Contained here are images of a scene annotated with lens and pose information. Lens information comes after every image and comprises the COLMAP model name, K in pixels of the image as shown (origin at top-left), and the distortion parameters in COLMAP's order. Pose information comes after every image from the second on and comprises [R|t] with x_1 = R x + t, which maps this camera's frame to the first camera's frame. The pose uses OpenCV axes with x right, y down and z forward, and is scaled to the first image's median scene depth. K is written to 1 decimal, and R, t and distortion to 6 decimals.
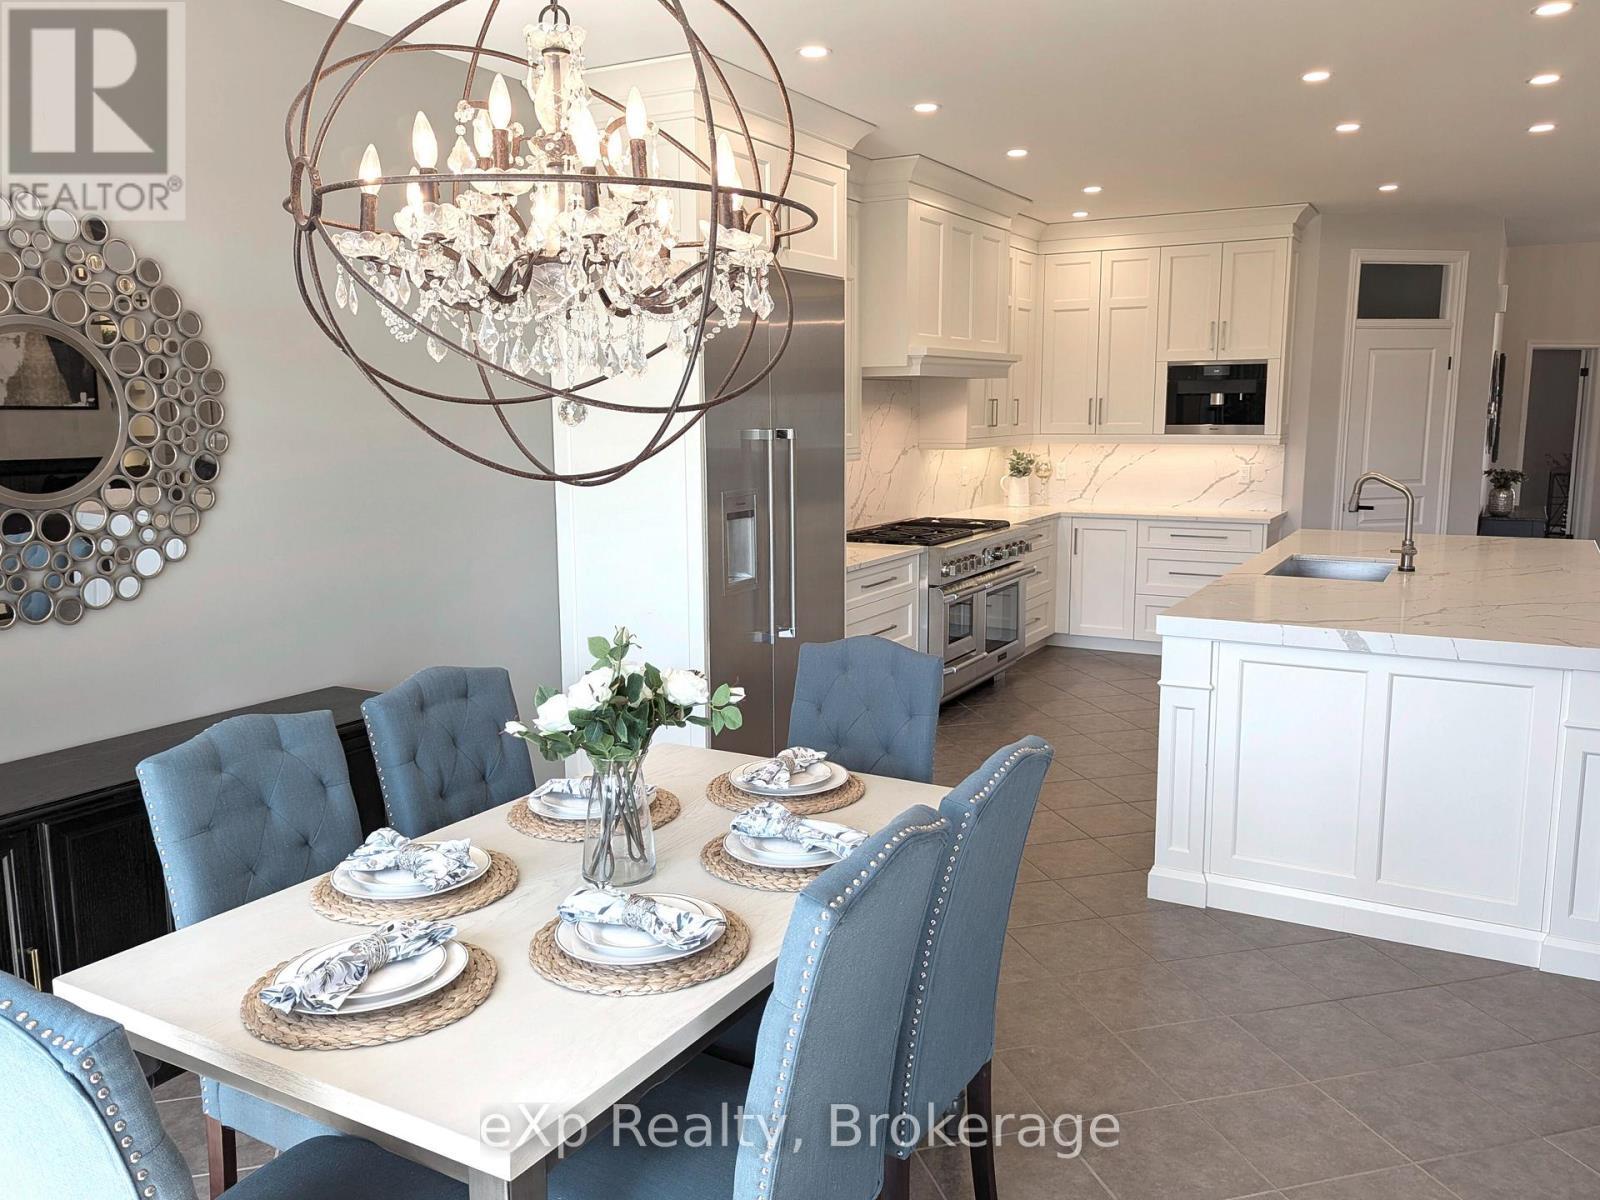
lens RADIAL K [[1286.8, 0, 792.1], [0, 1286.8, 602.4], [0, 0, 1]] dist [0.045329, -0.047979]
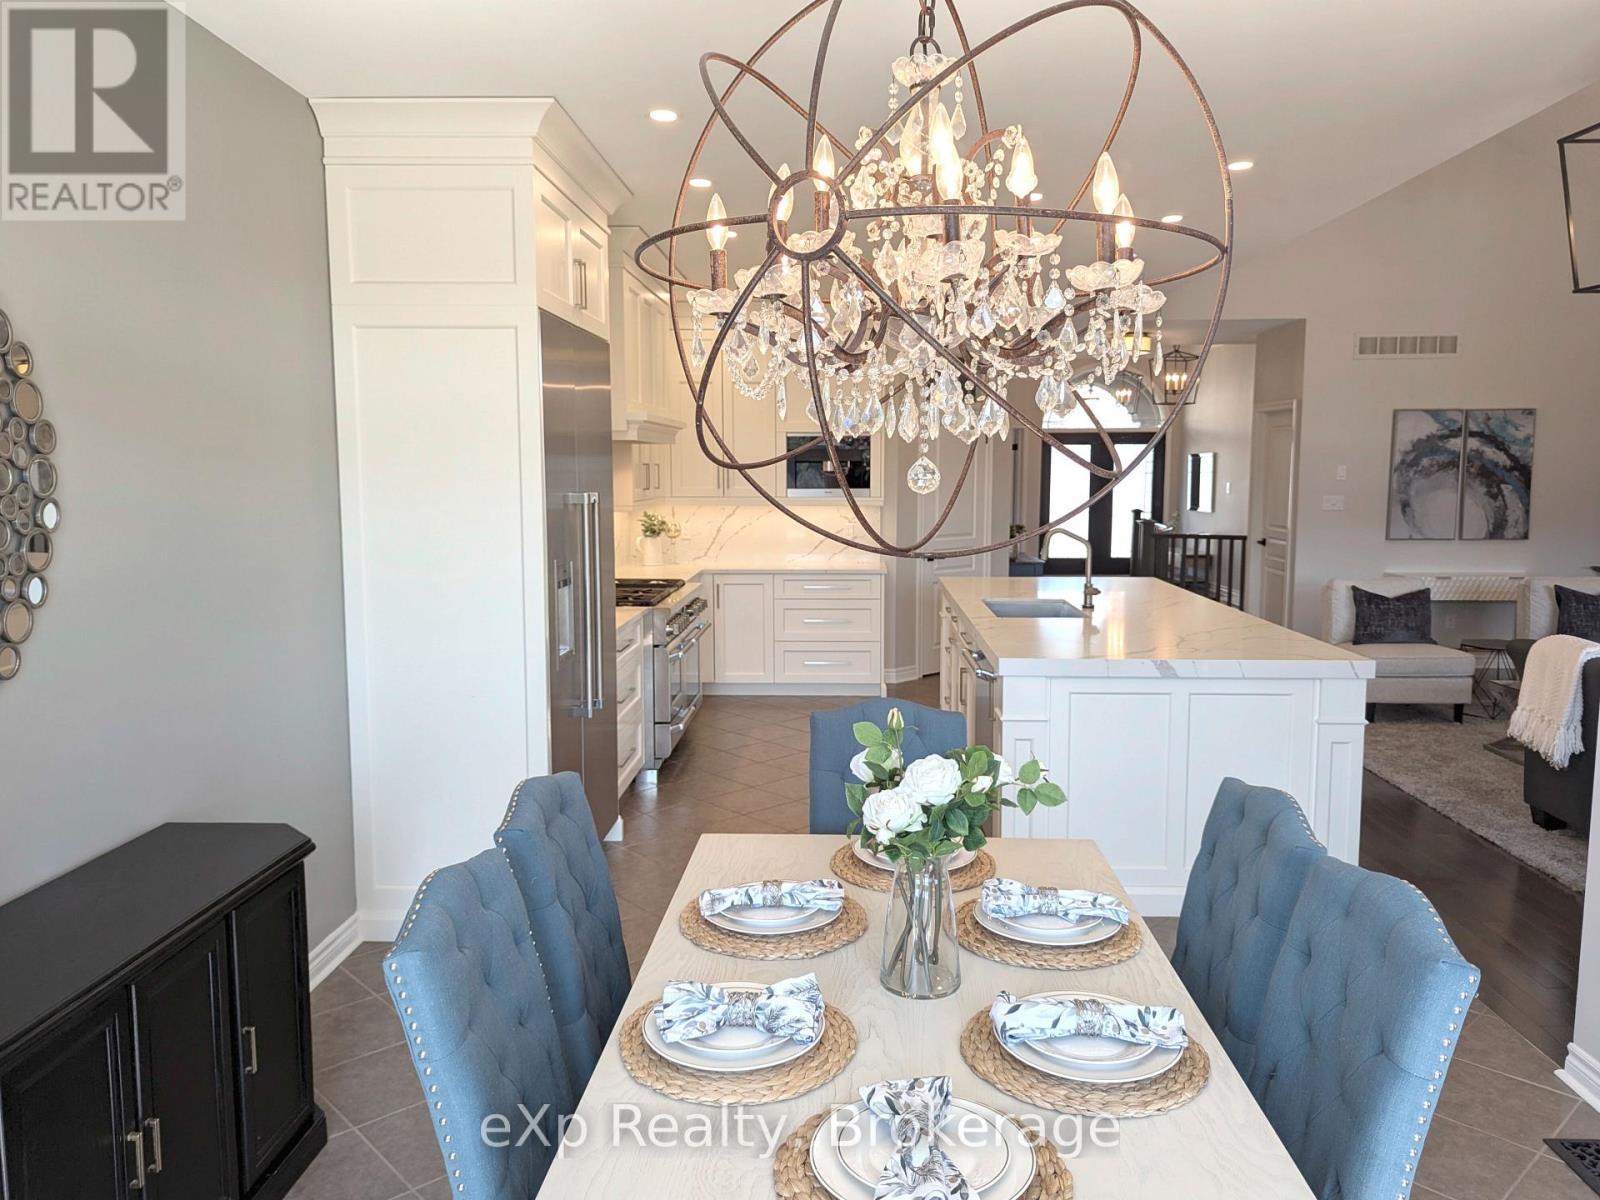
lens RADIAL K [[1200.5, 0, 805.5], [0, 1200.5, 599.8], [0, 0, 1]] dist [0.035566, -0.000275]
pose [[0.880783, -0.044220, 0.471450, -0.235224], [0.063979, 0.997614, -0.025956, -0.017159], [-0.469177, 0.053024, 0.881511, 0.105588]]
